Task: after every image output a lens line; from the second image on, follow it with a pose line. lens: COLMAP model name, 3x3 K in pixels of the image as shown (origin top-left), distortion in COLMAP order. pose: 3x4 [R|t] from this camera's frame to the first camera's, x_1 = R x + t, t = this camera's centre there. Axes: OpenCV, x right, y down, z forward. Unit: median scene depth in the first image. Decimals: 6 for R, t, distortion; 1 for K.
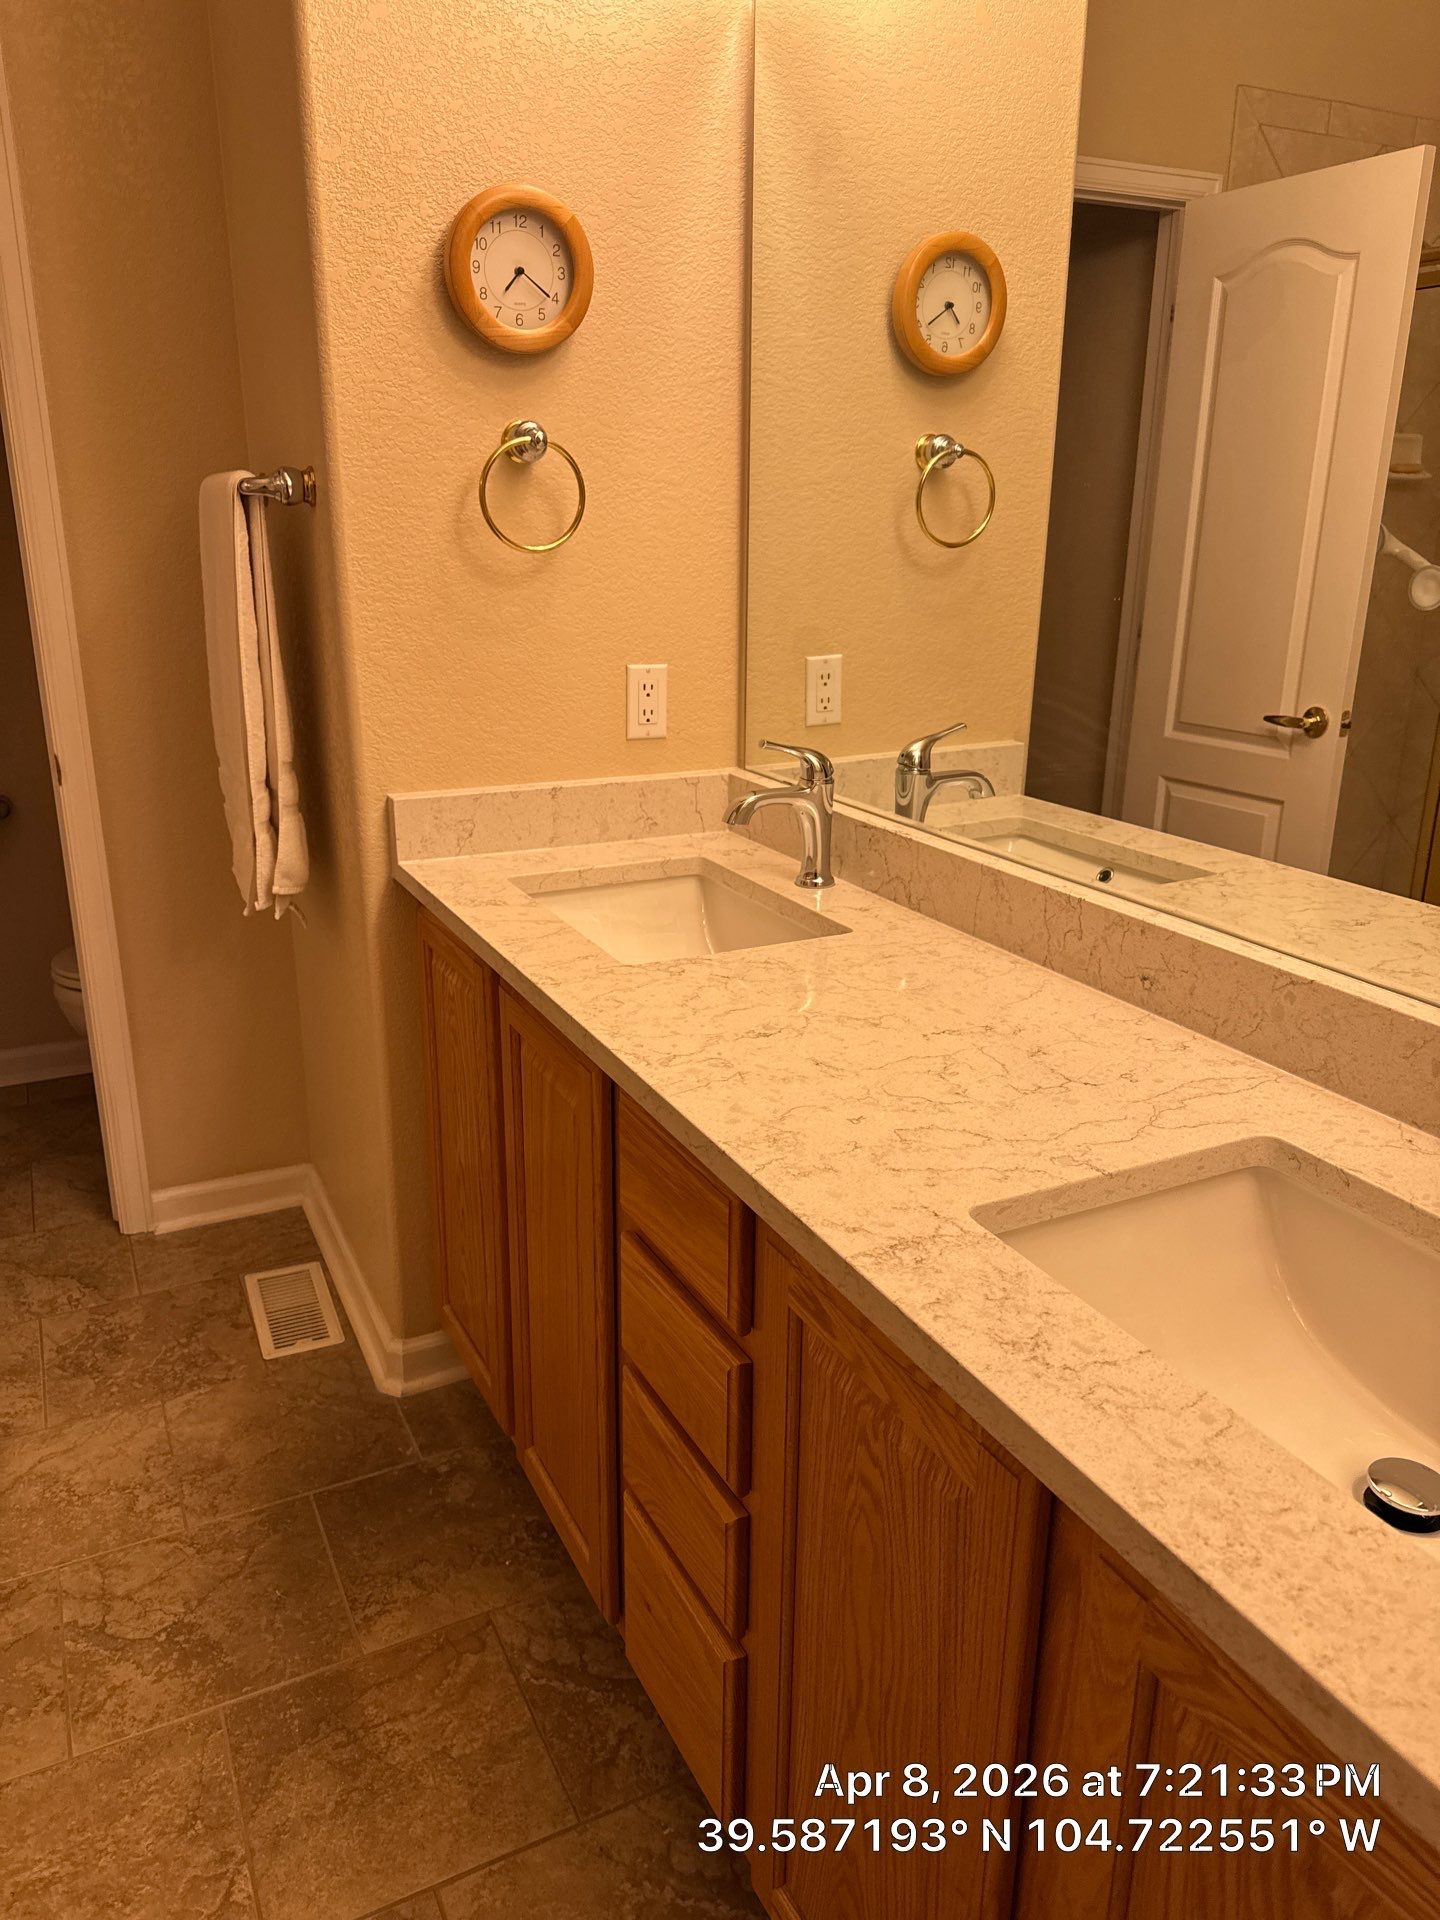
lens RADIAL K [[1392.1, 0, 703.7], [0, 1392.1, 952.3], [0, 0, 1]] dist [0.095123, -0.055165]
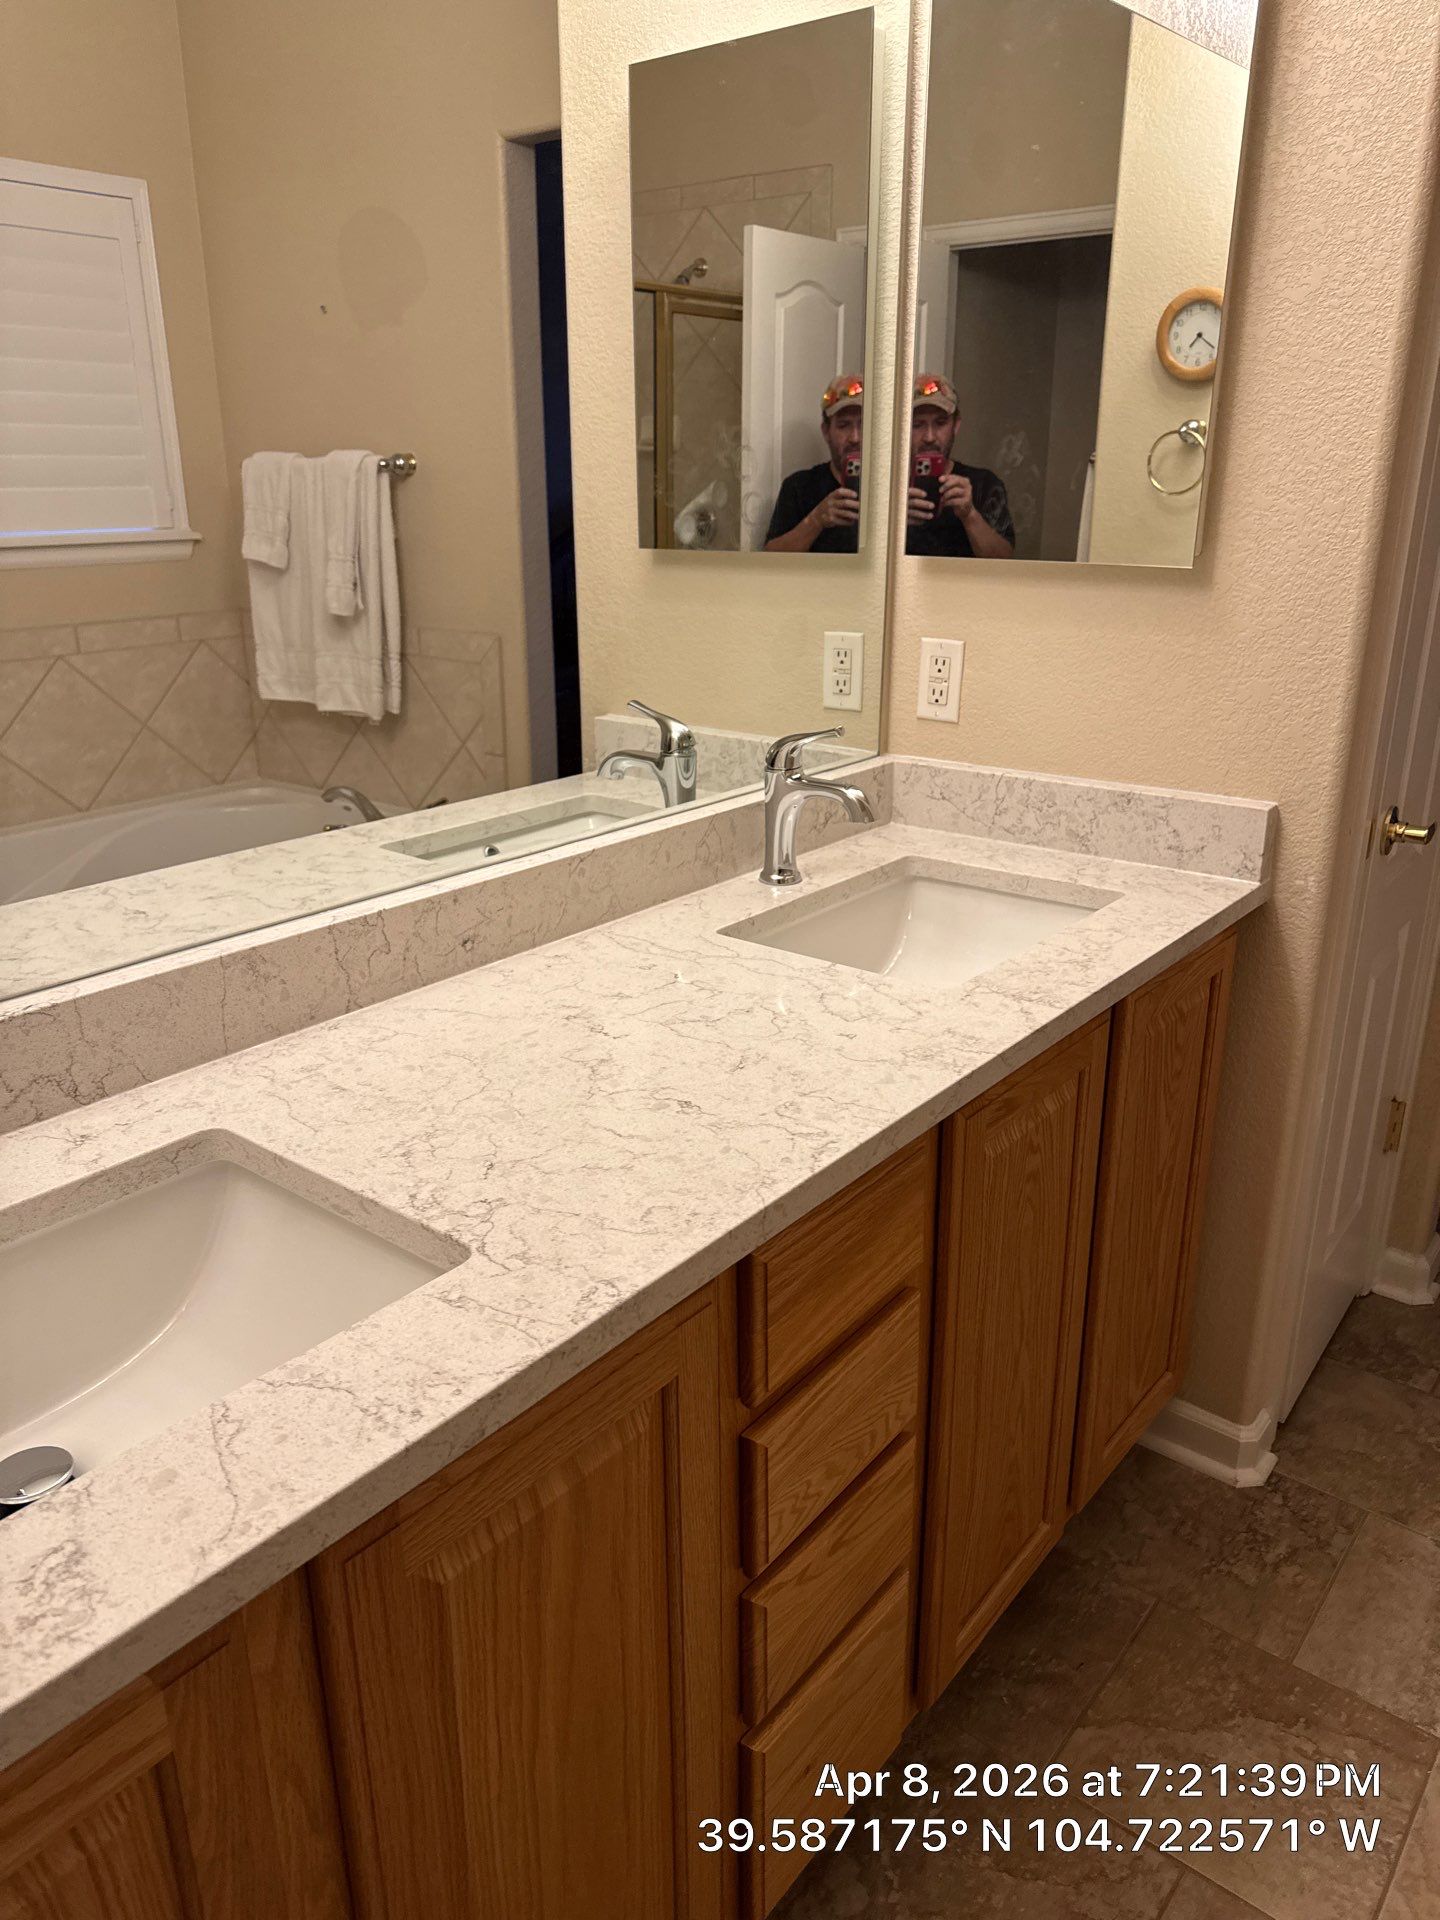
lens RADIAL K [[1392.1, 0, 703.7], [0, 1392.1, 952.3], [0, 0, 1]] dist [0.095123, -0.055165]
pose [[-0.434085, -0.292611, 0.852027, -0.663337], [0.270984, 0.859566, 0.433260, -0.388183], [-0.859150, 0.418957, -0.293832, 1.217684]]
